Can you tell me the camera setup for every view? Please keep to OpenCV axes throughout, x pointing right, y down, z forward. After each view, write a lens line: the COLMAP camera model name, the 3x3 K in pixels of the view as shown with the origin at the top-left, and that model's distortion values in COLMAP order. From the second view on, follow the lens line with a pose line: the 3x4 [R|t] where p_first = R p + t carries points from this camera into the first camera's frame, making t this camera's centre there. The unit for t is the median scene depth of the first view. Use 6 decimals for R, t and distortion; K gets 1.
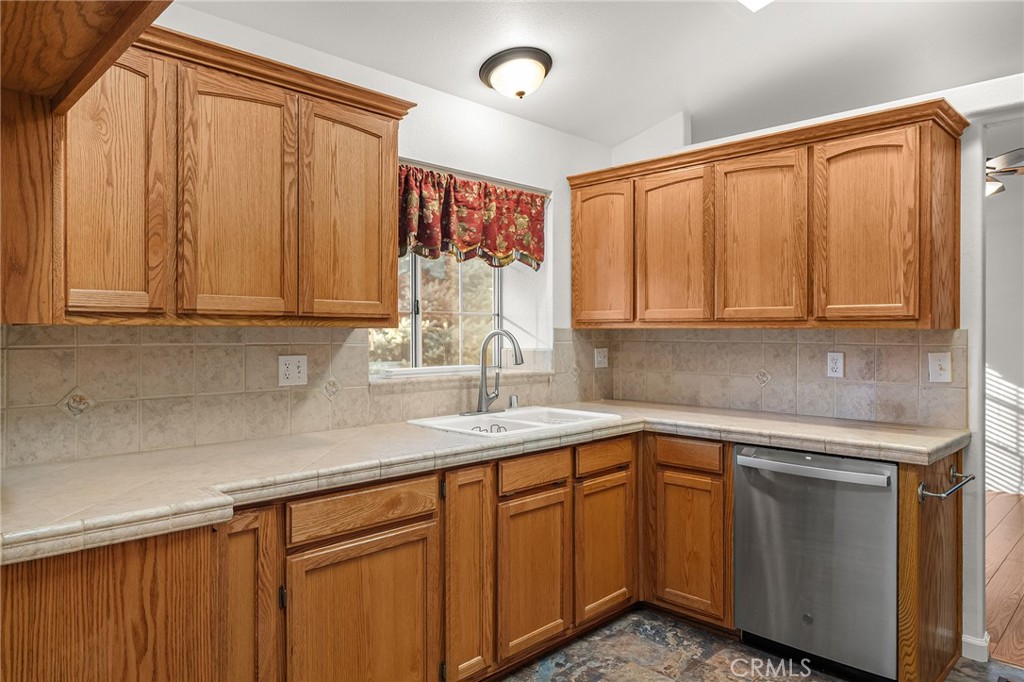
lens RADIAL K [[663.3, 0, 511.4], [0, 663.3, 336.6], [0, 0, 1]] dist [-0.006298, -0.001051]
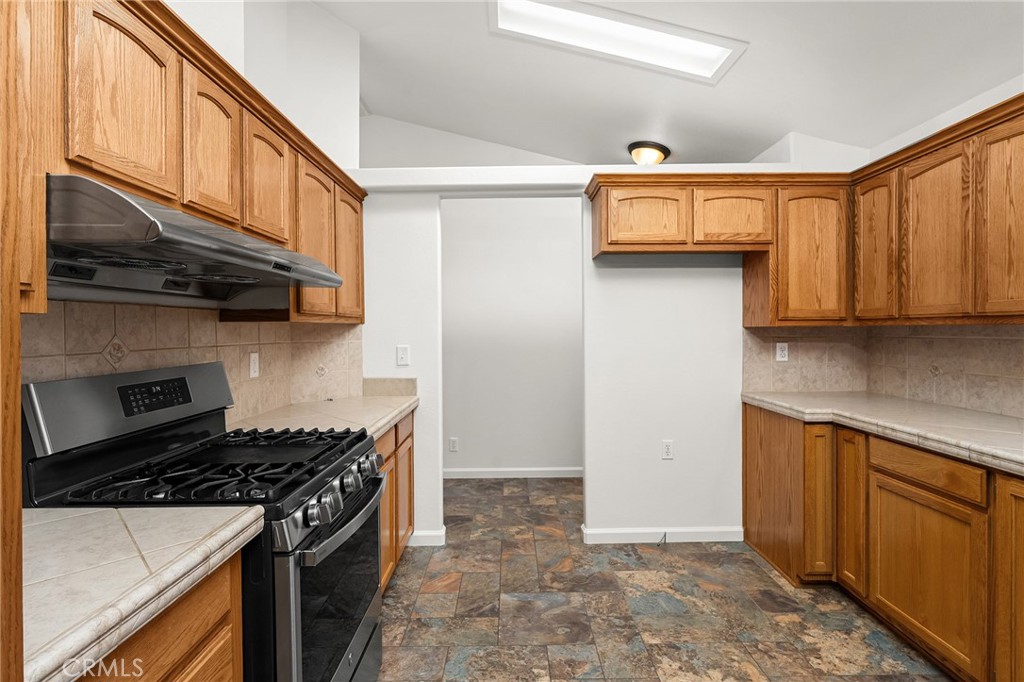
lens RADIAL K [[494.1, 0, 512.3], [0, 494.1, 334.6], [0, 0, 1]] dist [0.003437, -0.000062]
pose [[-0.702546, 0.009702, -0.711572, 0.970546], [0.000001, 0.999907, 0.013633, -0.008813], [0.711638, 0.009577, -0.702481, 1.065645]]
